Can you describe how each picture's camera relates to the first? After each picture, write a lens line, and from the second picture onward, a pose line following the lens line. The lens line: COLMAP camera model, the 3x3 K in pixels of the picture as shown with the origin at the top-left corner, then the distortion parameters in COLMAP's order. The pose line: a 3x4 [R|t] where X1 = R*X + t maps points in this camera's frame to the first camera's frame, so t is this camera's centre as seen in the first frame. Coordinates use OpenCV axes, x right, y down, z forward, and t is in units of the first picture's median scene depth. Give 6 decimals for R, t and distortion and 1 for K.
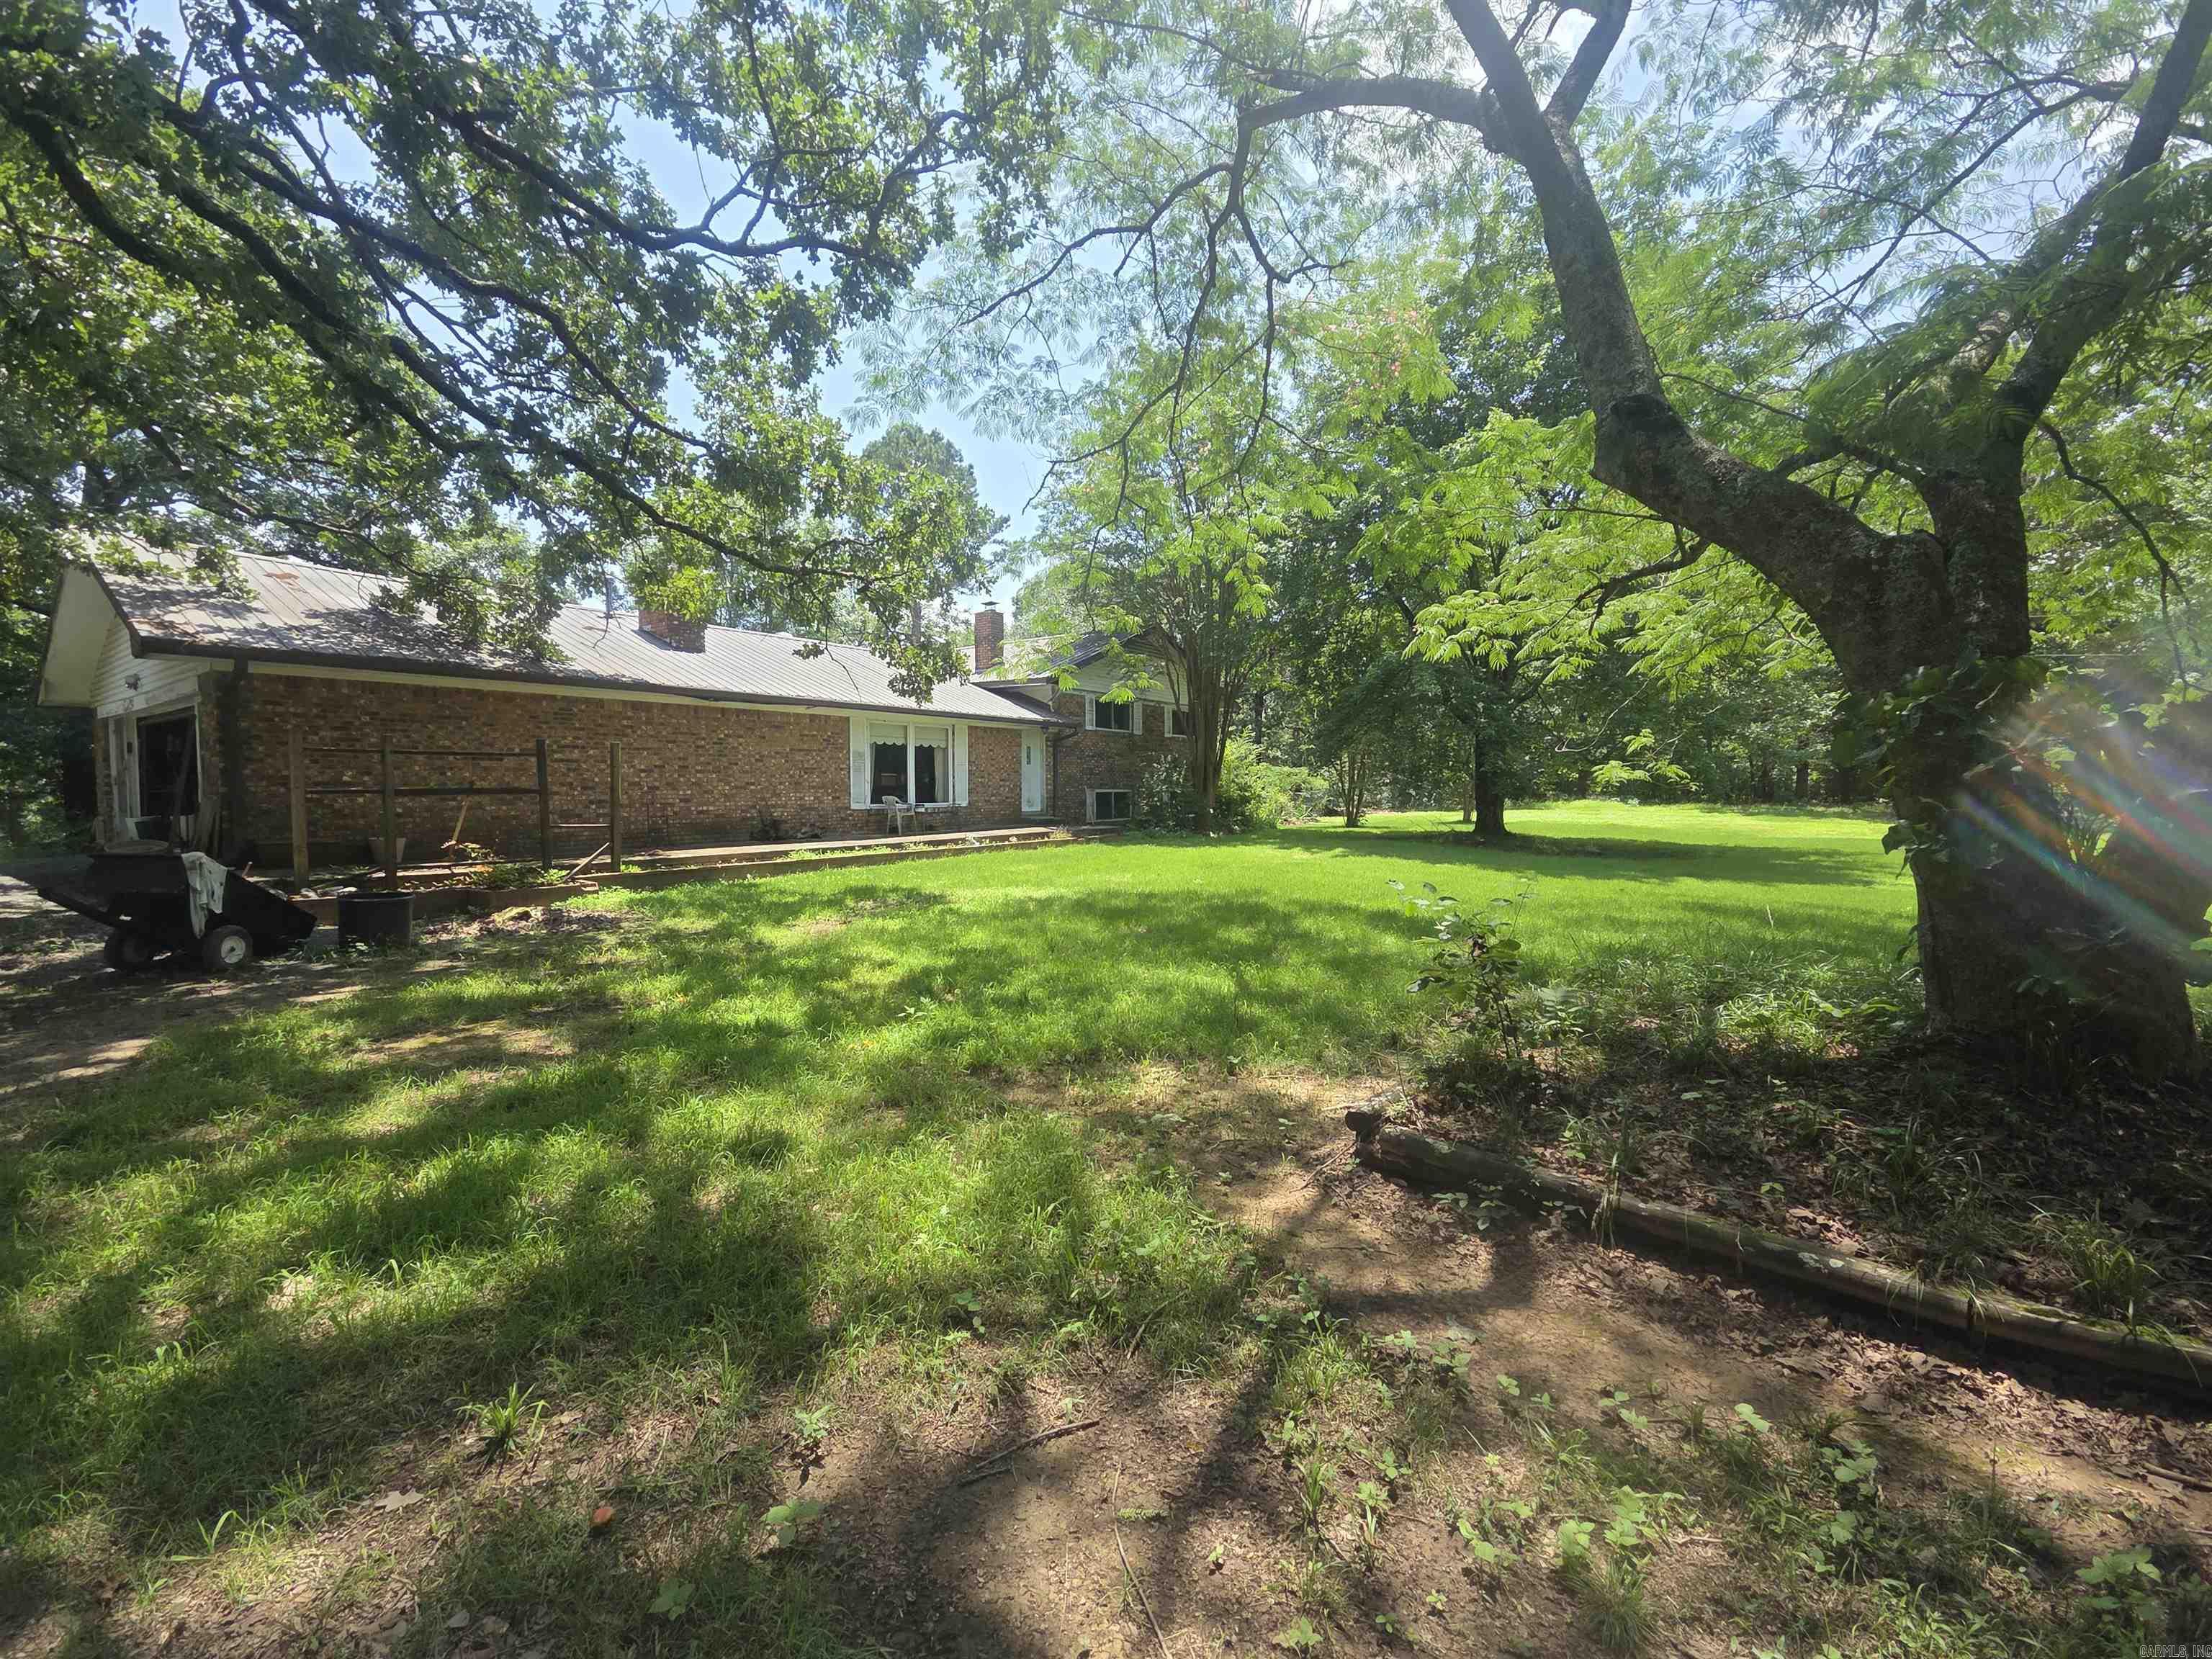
lens RADIAL K [[879.5, 0, 1090.2], [0, 879.5, 835.3], [0, 0, 1]] dist [0.001033, -0.012133]
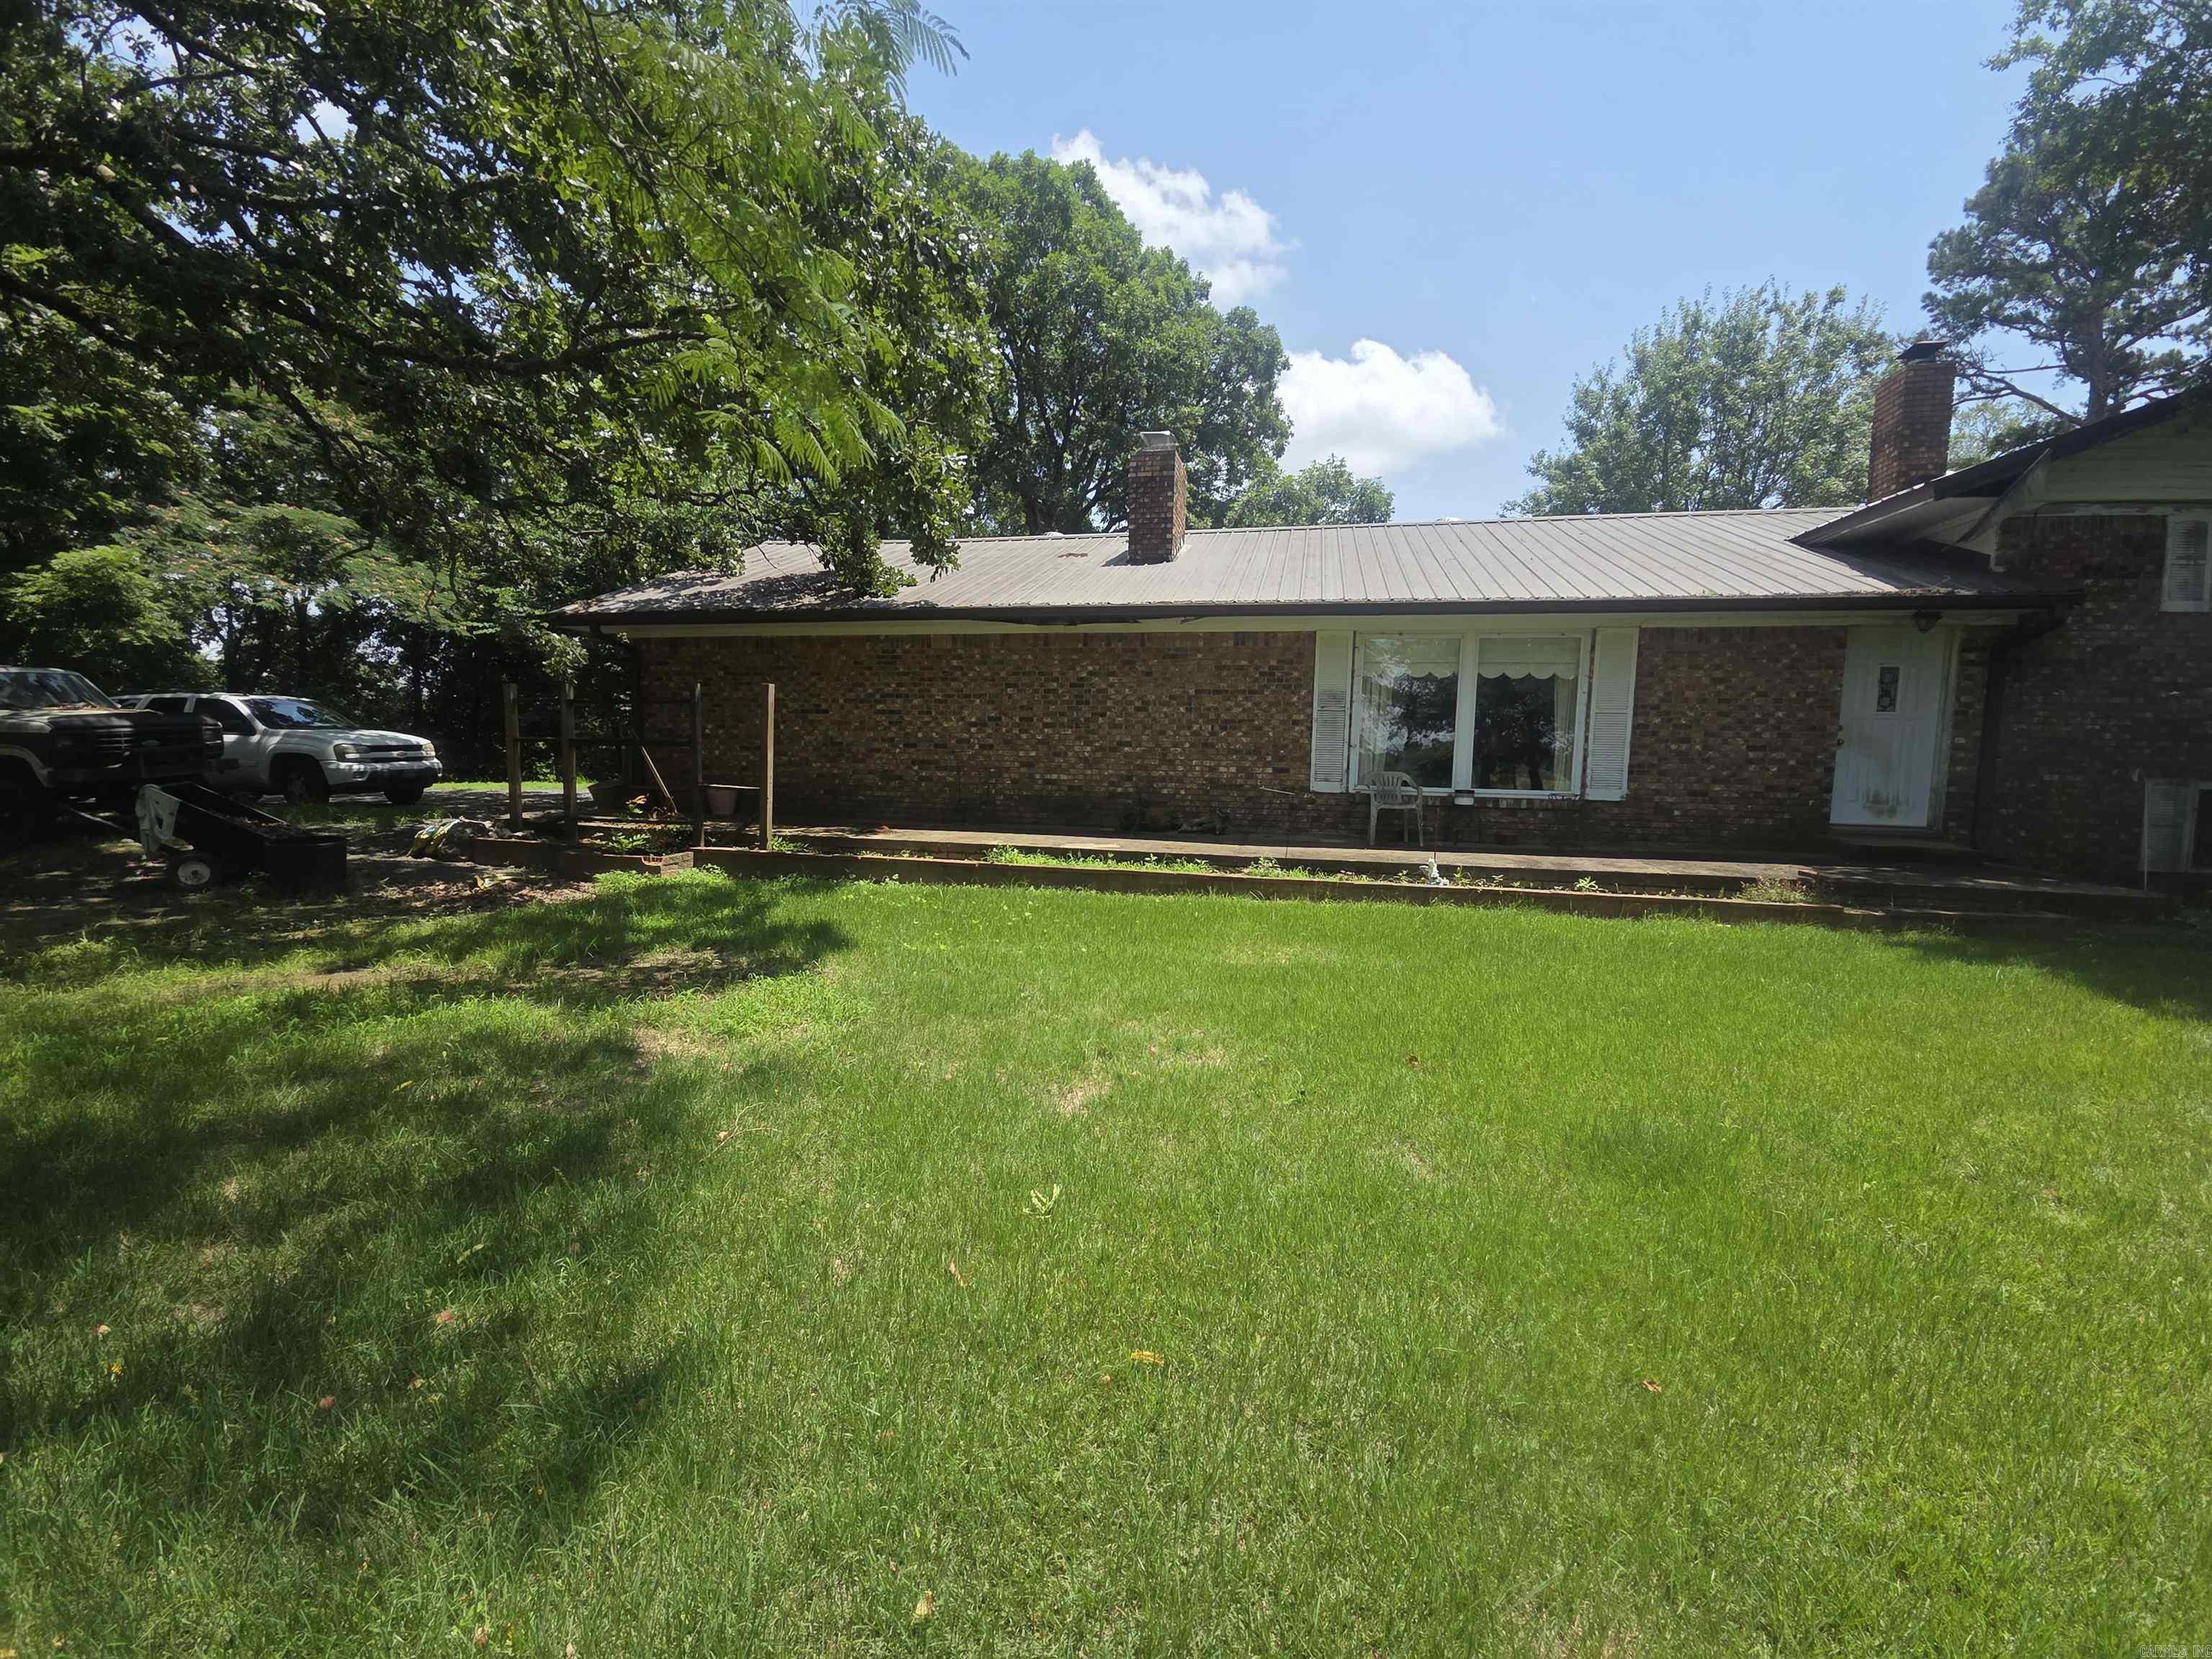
lens RADIAL K [[879.5, 0, 1090.2], [0, 879.5, 835.3], [0, 0, 1]] dist [0.001033, -0.012133]
pose [[0.386452, 0.084420, -0.918438, 0.197421], [-0.080563, 0.995086, 0.057567, -0.022929], [0.918784, 0.051746, 0.391354, 0.623019]]
